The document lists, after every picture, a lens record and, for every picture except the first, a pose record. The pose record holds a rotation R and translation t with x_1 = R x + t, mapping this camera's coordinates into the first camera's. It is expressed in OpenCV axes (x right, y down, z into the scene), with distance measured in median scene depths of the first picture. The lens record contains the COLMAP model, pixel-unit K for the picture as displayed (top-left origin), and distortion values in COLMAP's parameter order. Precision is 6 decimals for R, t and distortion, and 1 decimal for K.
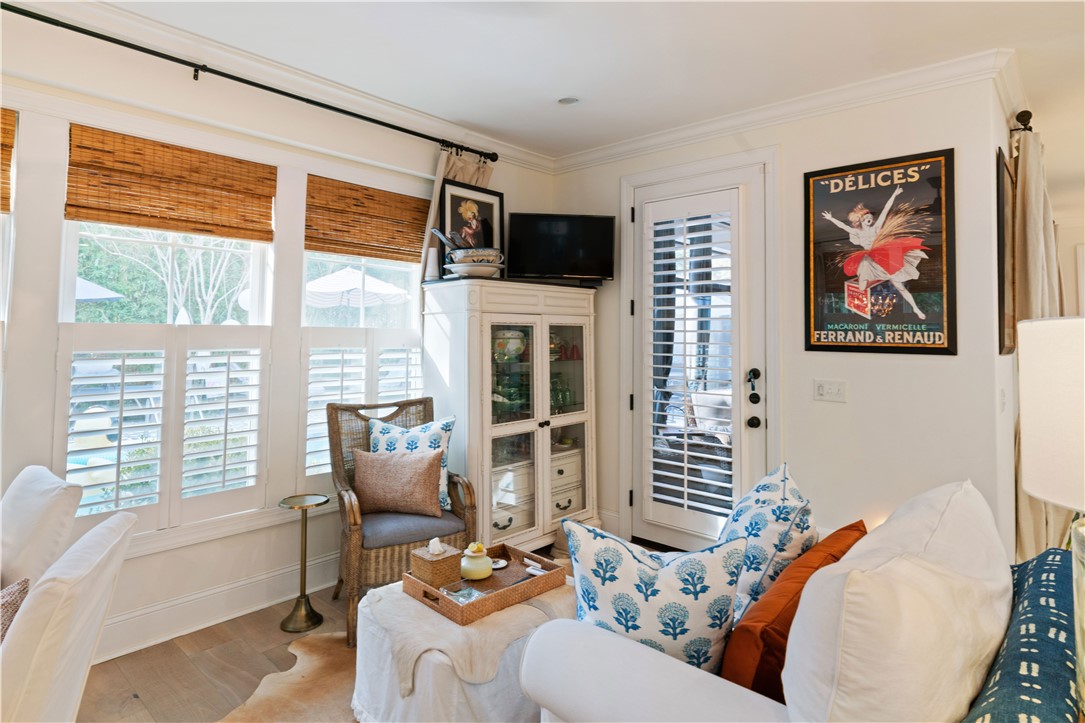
lens RADIAL K [[596.6, 0, 539.7], [0, 596.6, 307.9], [0, 0, 1]] dist [-0.001342, -0.000094]
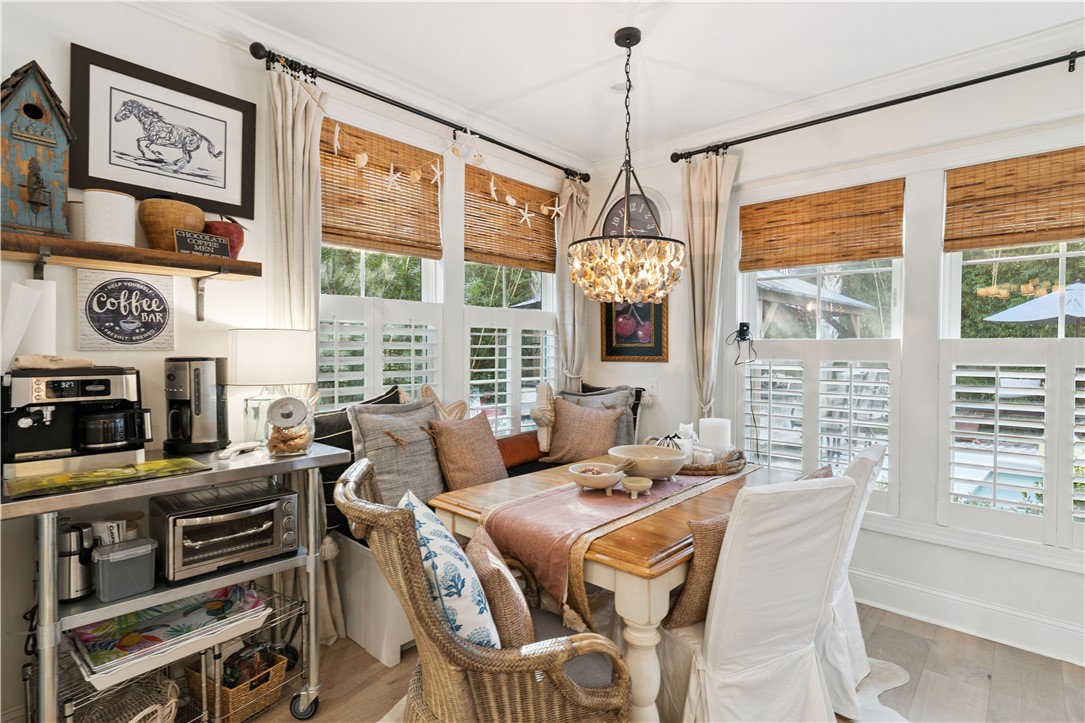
lens RADIAL K [[540.0, 0, 542.5], [0, 540.0, 361.5], [0, 0, 1]] dist [0.001686, 0.001213]
pose [[-0.005849, 0.016469, -0.999847, 0.227636], [0.038204, 0.999138, 0.016234, 0.016023], [0.999253, -0.038103, -0.006473, 0.147674]]
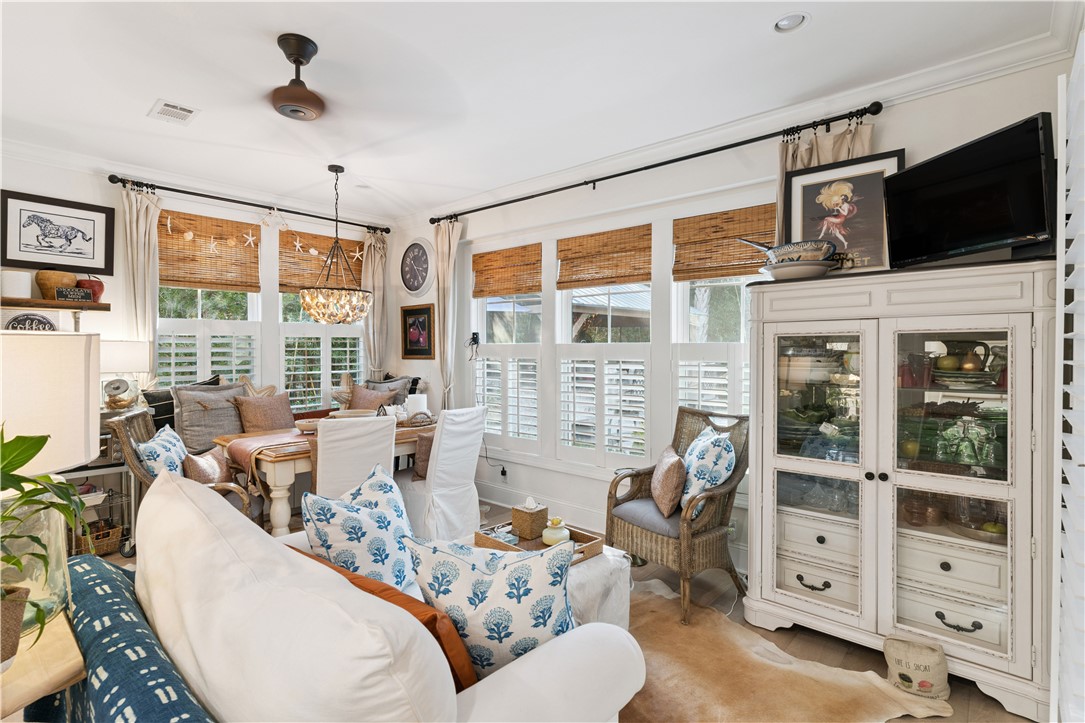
lens RADIAL K [[535.6, 0, 546.3], [0, 535.6, 356.2], [0, 0, 1]] dist [-0.001318, 0.001232]
pose [[0.013455, 0.006181, -0.999890, 0.720059], [0.043348, 0.999037, 0.006759, 0.039148], [0.998969, -0.043434, 0.013174, 0.707320]]
